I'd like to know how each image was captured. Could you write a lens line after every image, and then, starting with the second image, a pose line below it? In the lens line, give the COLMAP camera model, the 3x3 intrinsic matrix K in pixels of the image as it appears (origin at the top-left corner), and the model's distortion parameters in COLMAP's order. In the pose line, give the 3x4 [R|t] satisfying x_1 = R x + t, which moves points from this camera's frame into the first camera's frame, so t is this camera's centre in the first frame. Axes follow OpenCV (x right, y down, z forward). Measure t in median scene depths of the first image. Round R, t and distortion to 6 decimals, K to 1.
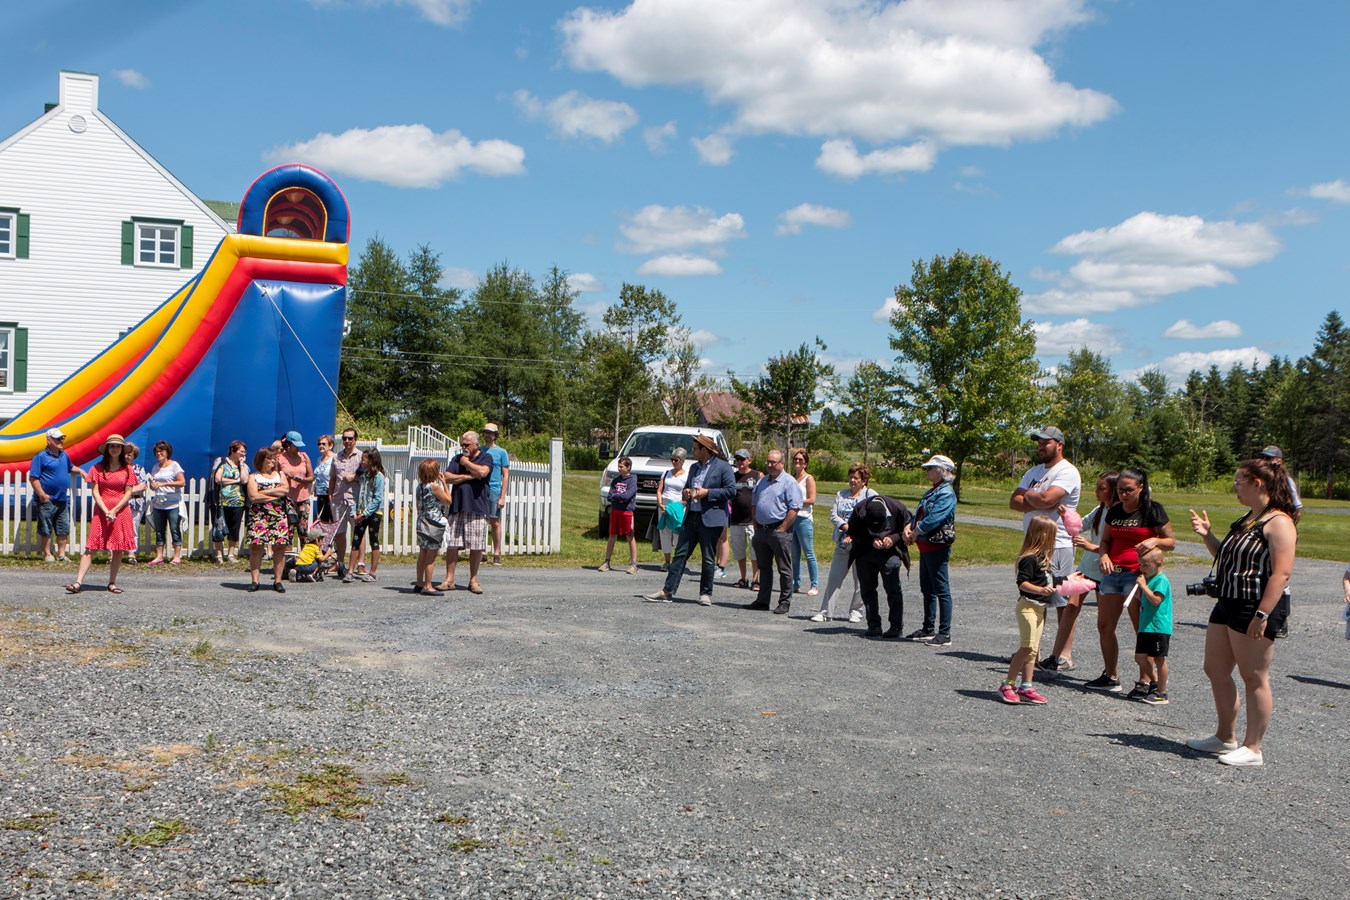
lens RADIAL K [[1925.7, 0, 675.0], [0, 1925.7, 450.0], [0, 0, 1]] dist [0.001192, 0.007788]
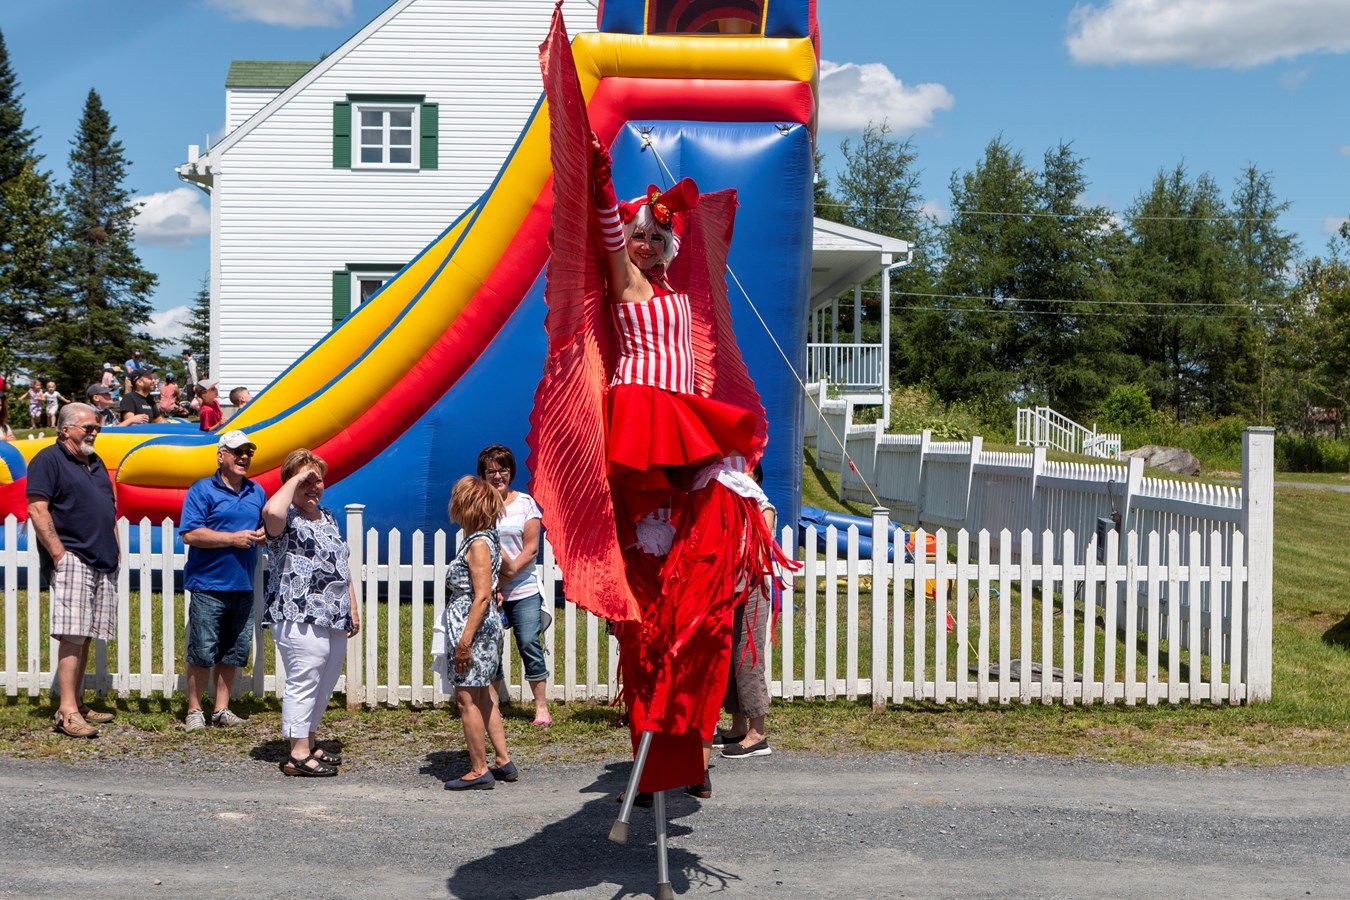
lens RADIAL K [[1925.7, 0, 675.0], [0, 1925.7, 450.0], [0, 0, 1]] dist [0.001192, 0.007788]
pose [[0.938319, -0.009575, -0.345637, -0.020230], [0.012309, 0.999908, 0.005718, -0.003130], [0.345551, -0.009620, 0.938351, 0.315905]]
